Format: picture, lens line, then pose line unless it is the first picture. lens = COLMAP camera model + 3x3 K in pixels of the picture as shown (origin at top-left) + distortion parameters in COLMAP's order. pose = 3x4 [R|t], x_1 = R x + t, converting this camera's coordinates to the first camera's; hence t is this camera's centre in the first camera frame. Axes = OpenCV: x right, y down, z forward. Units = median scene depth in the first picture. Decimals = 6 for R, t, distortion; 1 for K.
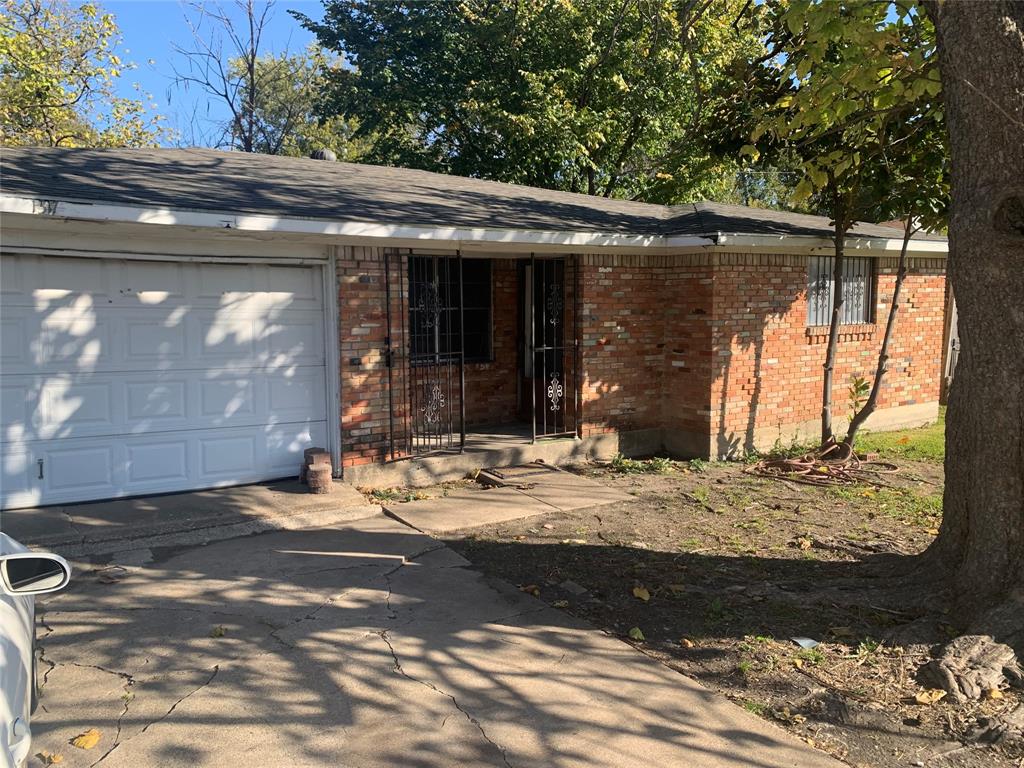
lens RADIAL K [[771.4, 0, 507.8], [0, 771.4, 388.5], [0, 0, 1]] dist [0.033100, -0.022861]
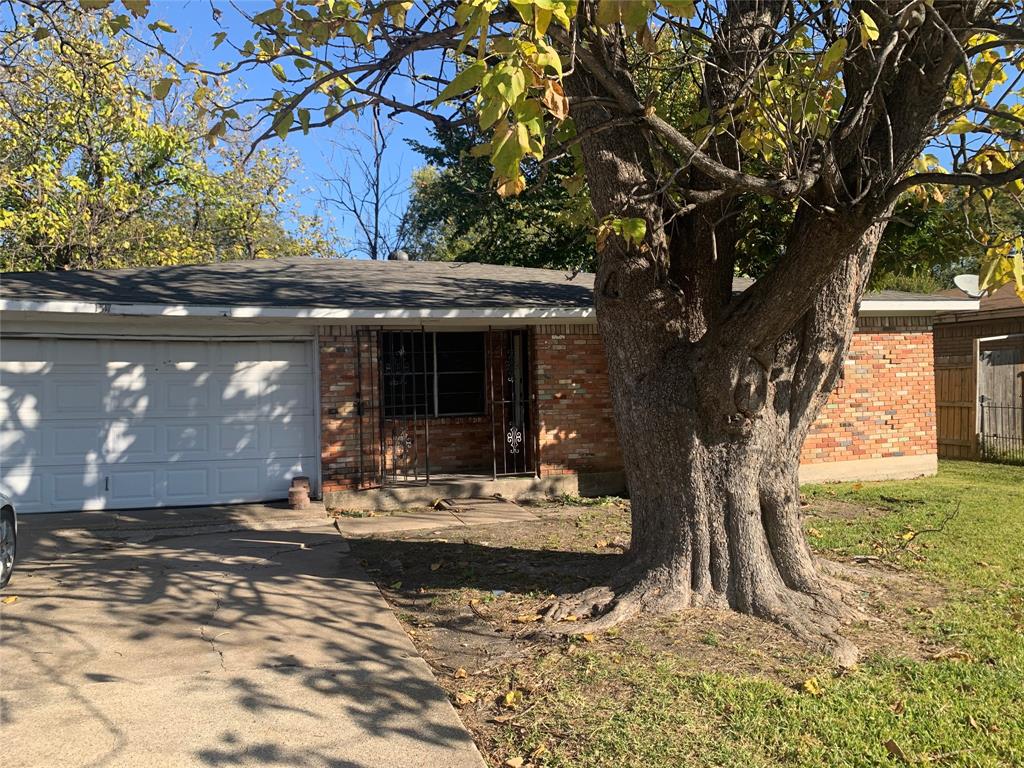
lens RADIAL K [[771.4, 0, 515.0], [0, 771.4, 378.4], [0, 0, 1]] dist [0.033100, -0.022861]
pose [[0.970312, -0.023028, -0.240757, 0.428300], [-0.004608, 0.993516, -0.113598, 0.058649], [0.241812, 0.111335, 0.963915, -0.209686]]
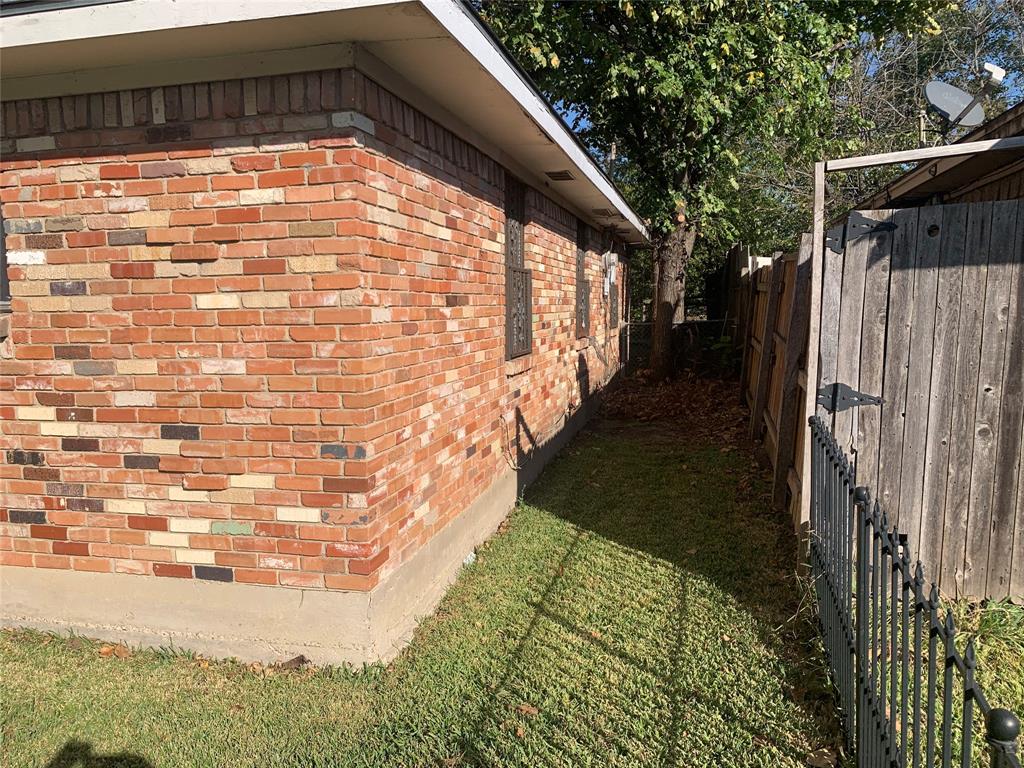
lens RADIAL K [[771.4, 0, 513.0], [0, 771.4, 390.2], [0, 0, 1]] dist [0.033100, -0.022861]
pose [[0.683370, 0.085656, -0.725030, 1.270477], [-0.074859, 0.996080, 0.047120, -0.120005], [0.726224, 0.022075, 0.687103, 1.366780]]
